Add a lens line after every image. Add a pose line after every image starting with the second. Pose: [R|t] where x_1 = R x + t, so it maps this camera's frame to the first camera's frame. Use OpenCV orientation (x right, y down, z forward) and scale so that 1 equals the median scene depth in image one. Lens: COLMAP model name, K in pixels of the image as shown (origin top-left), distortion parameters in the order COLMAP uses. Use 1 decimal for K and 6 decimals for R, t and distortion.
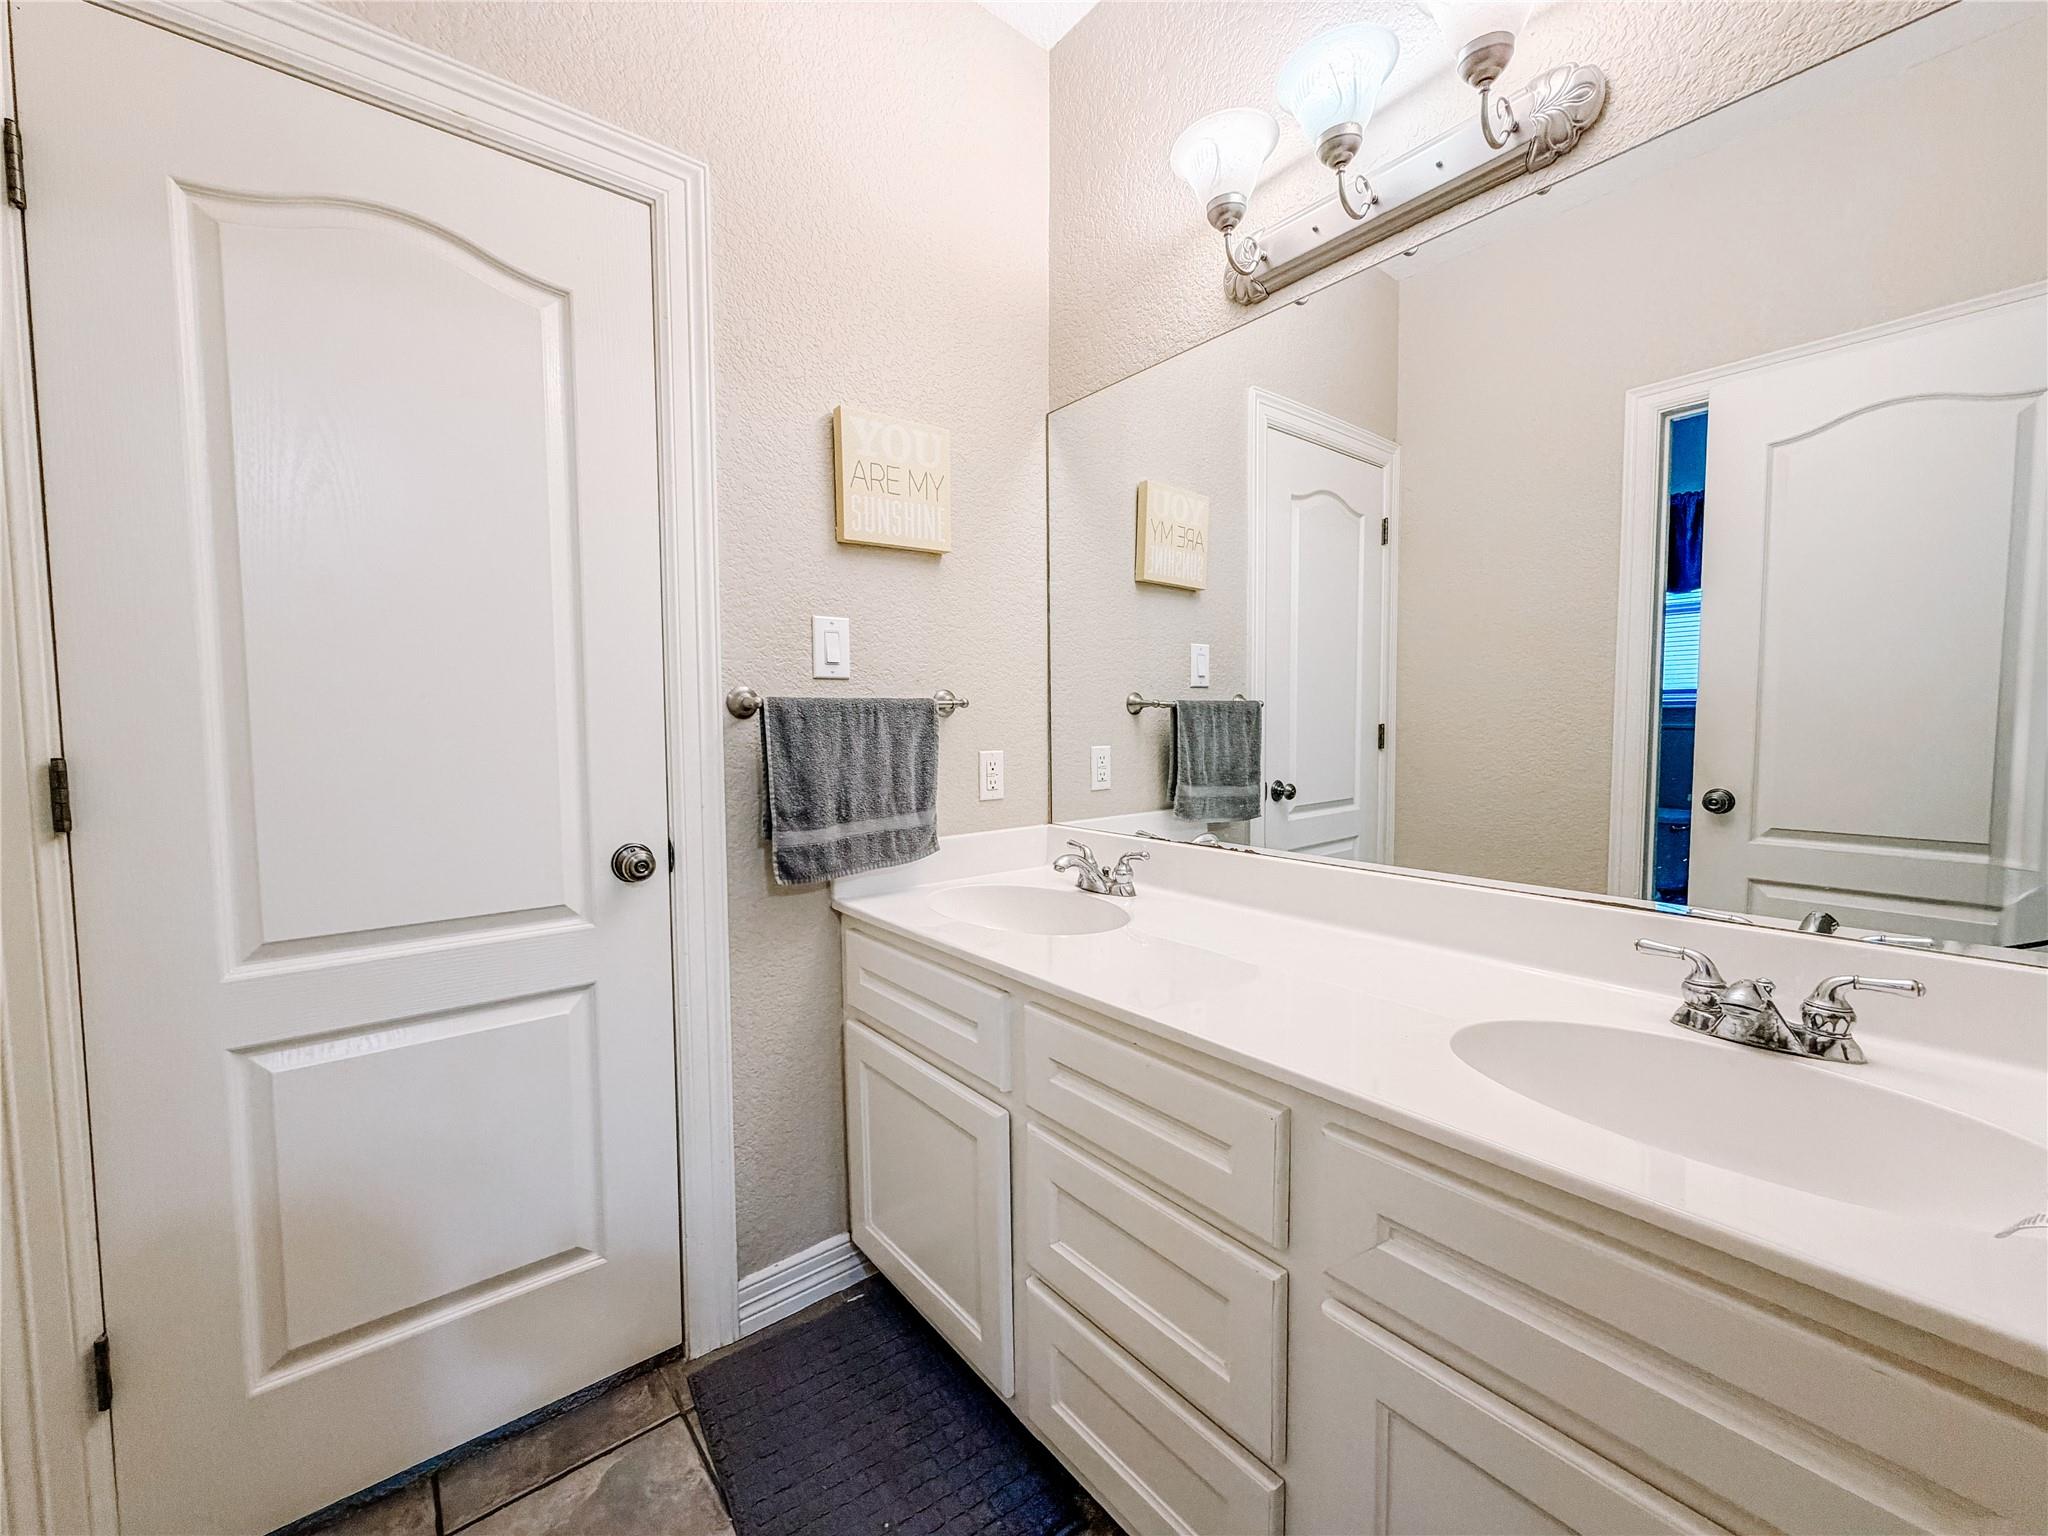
lens RADIAL K [[816.1, 0, 1016.6], [0, 816.1, 771.5], [0, 0, 1]] dist [-0.000673, 0.000054]
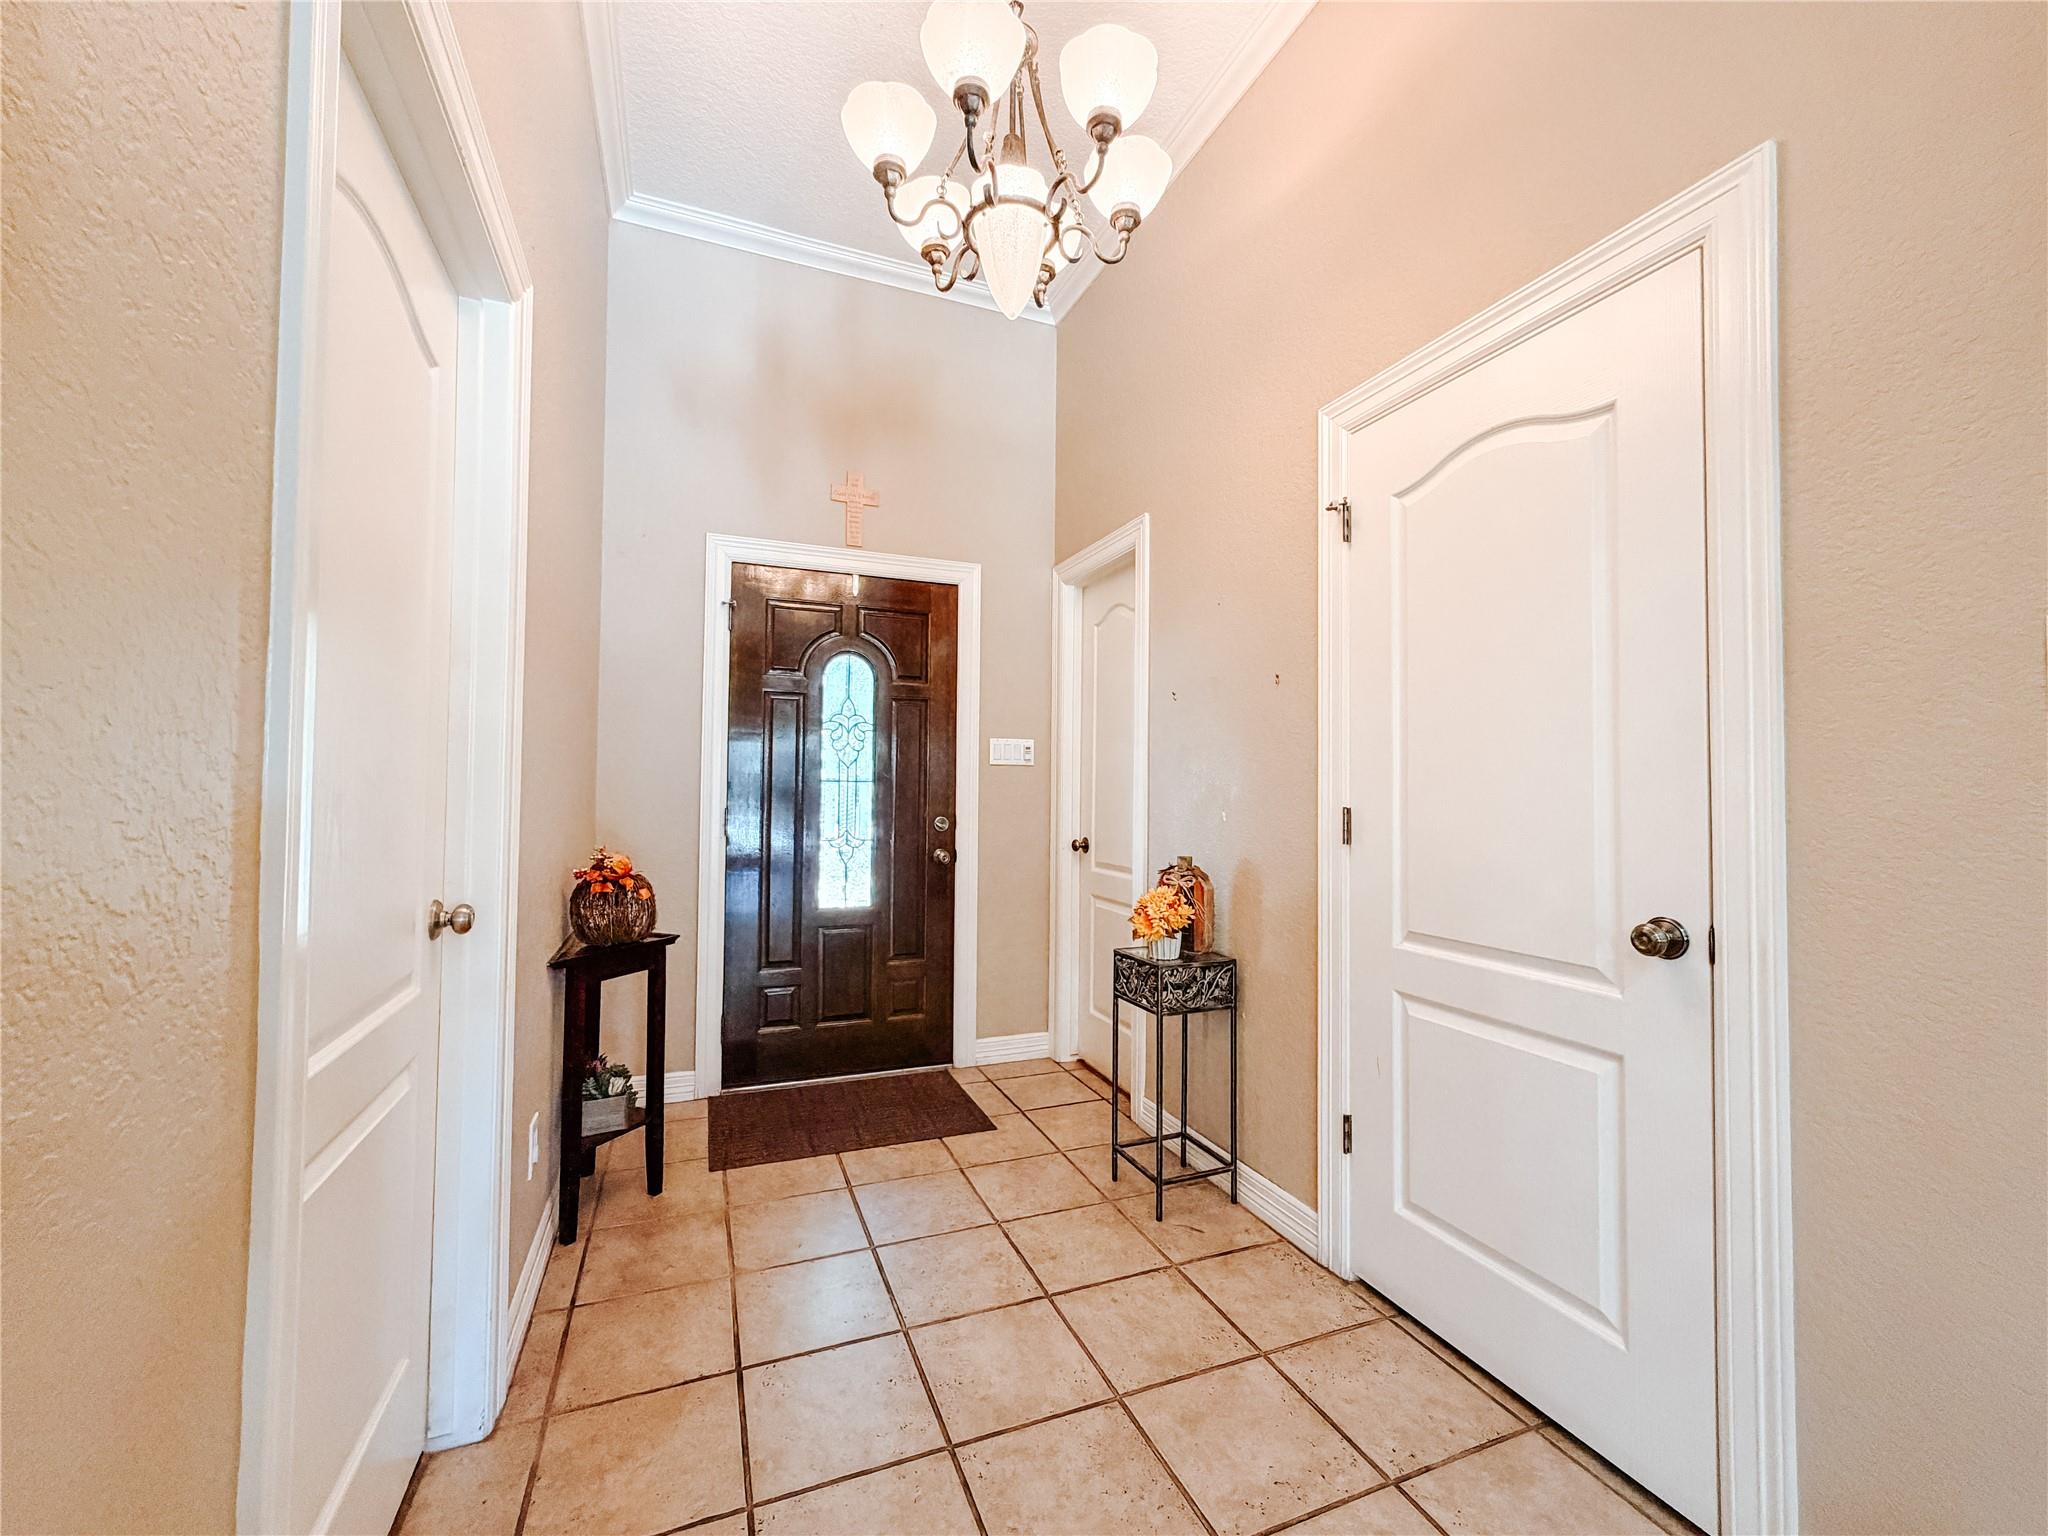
lens RADIAL K [[816.1, 0, 1018.7], [0, 816.1, 767.4], [0, 0, 1]] dist [-0.000673, 0.000054]
pose [[-0.286969, -0.025327, -0.957605, 0.792560], [-0.070796, 0.997477, -0.005166, -0.046566], [0.955320, 0.066312, -0.288038, 0.654309]]
